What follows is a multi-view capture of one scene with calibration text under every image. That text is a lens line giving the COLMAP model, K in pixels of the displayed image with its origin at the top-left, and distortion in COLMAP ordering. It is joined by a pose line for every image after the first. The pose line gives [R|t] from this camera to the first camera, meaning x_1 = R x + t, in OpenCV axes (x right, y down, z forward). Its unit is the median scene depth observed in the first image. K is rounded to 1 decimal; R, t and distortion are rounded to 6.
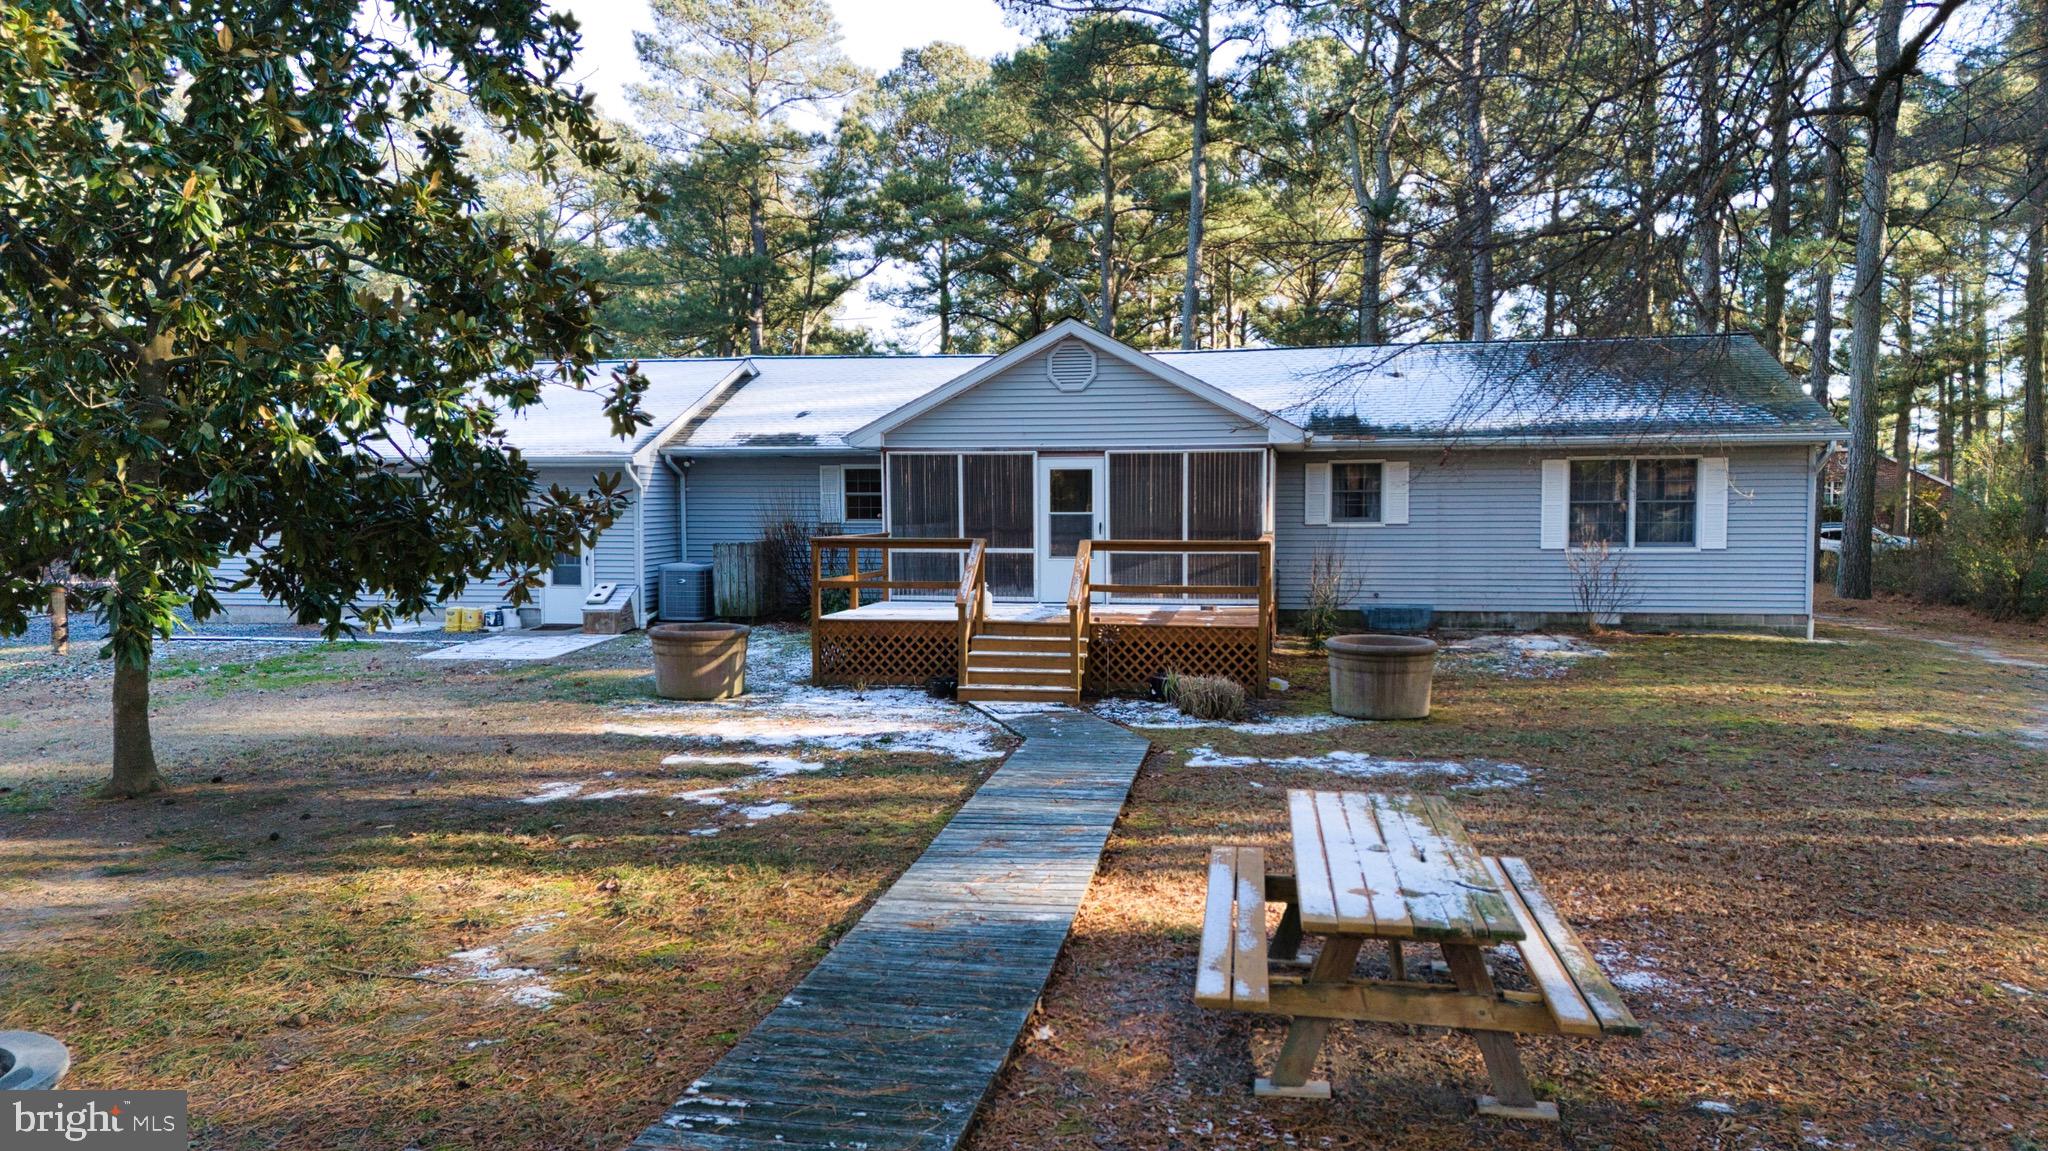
lens RADIAL K [[1429.5, 0, 1031.6], [0, 1429.5, 568.9], [0, 0, 1]] dist [0.042070, -0.010330]
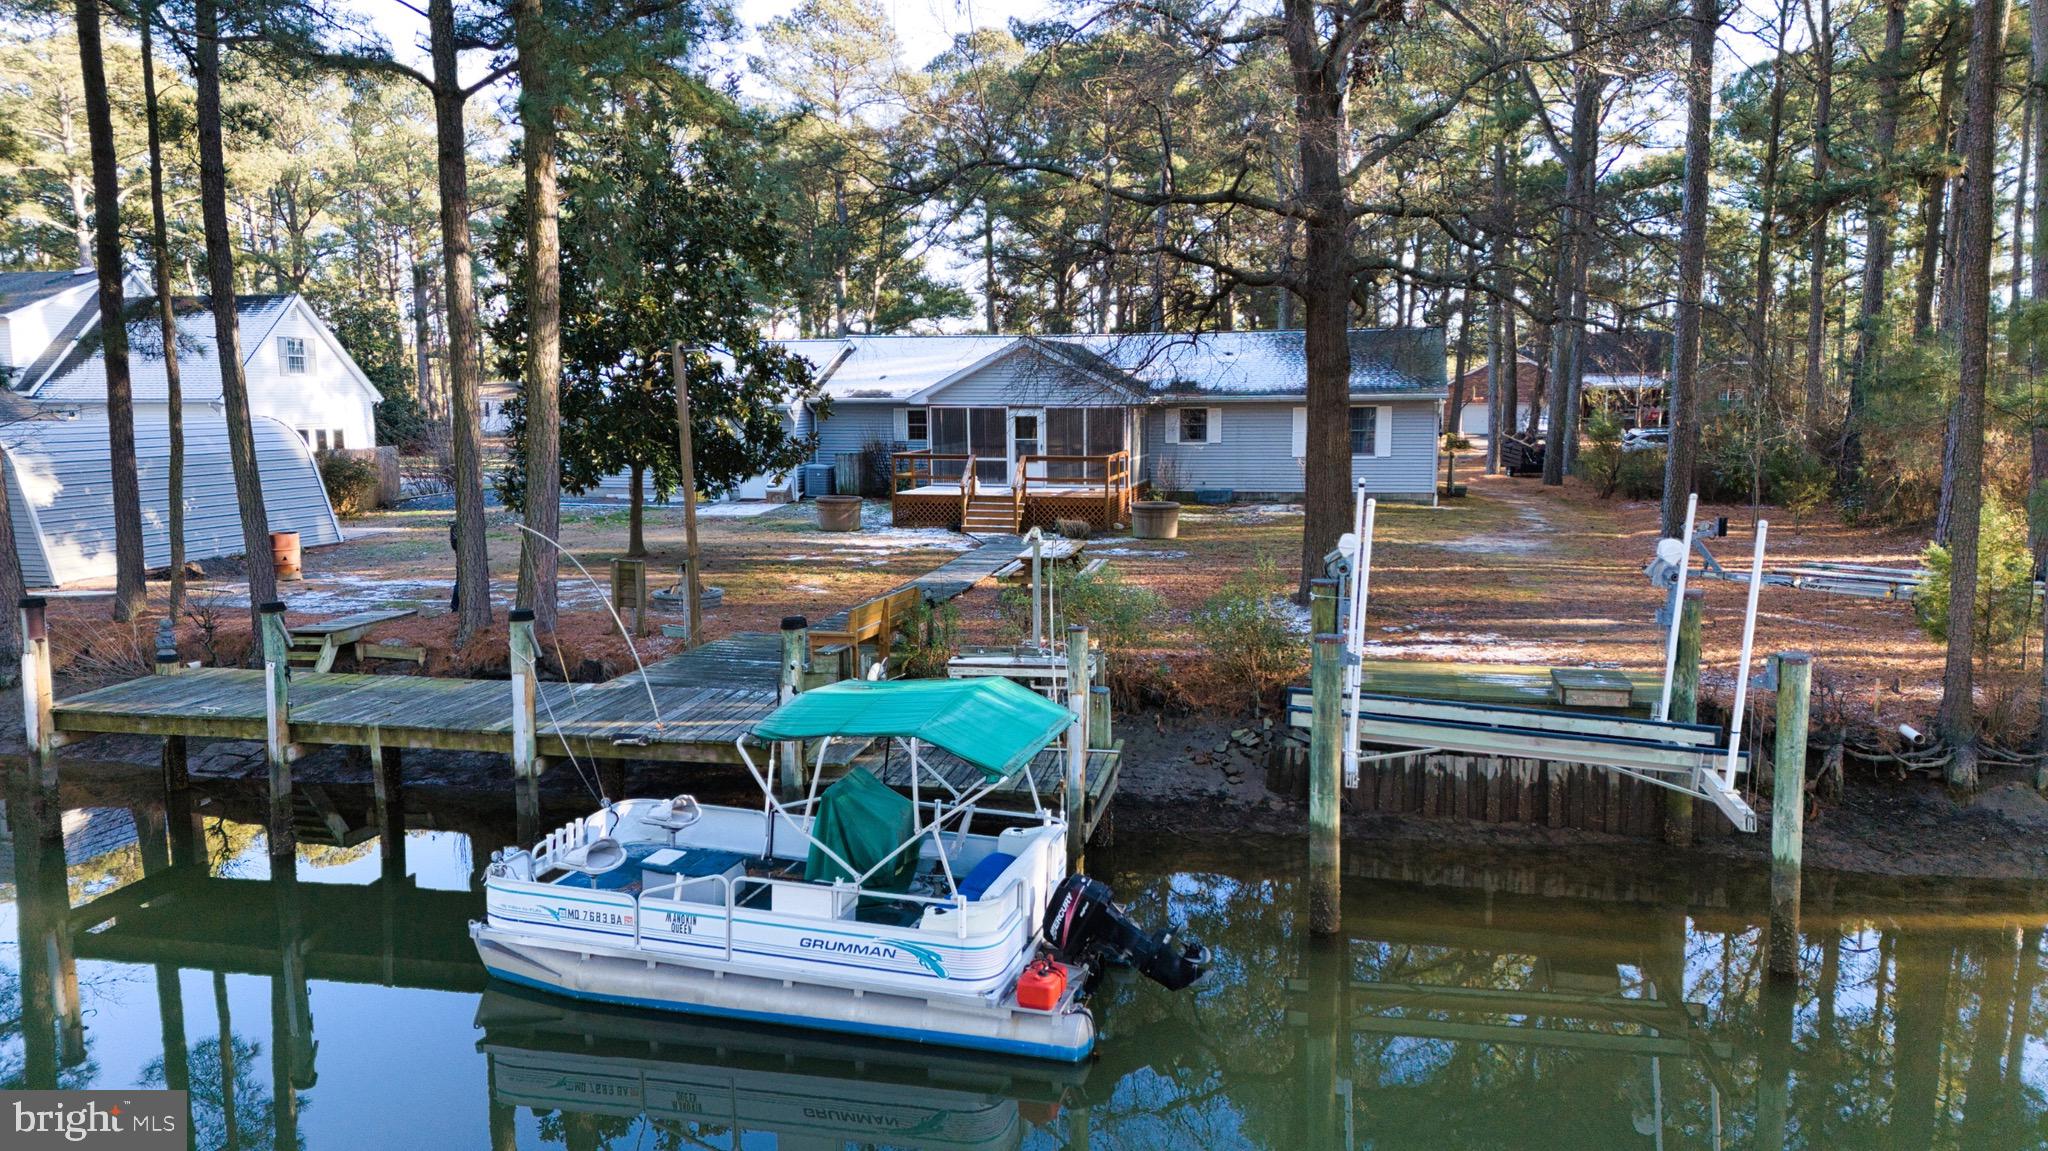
lens RADIAL K [[1429.5, 0, 1019.2], [0, 1429.5, 584.8], [0, 0, 1]] dist [0.042070, -0.010330]
pose [[0.998530, 0.004561, -0.054001, 0.113649], [0.000093, 0.996307, 0.085867, -0.009150], [0.054193, -0.085746, 0.994842, -0.845729]]
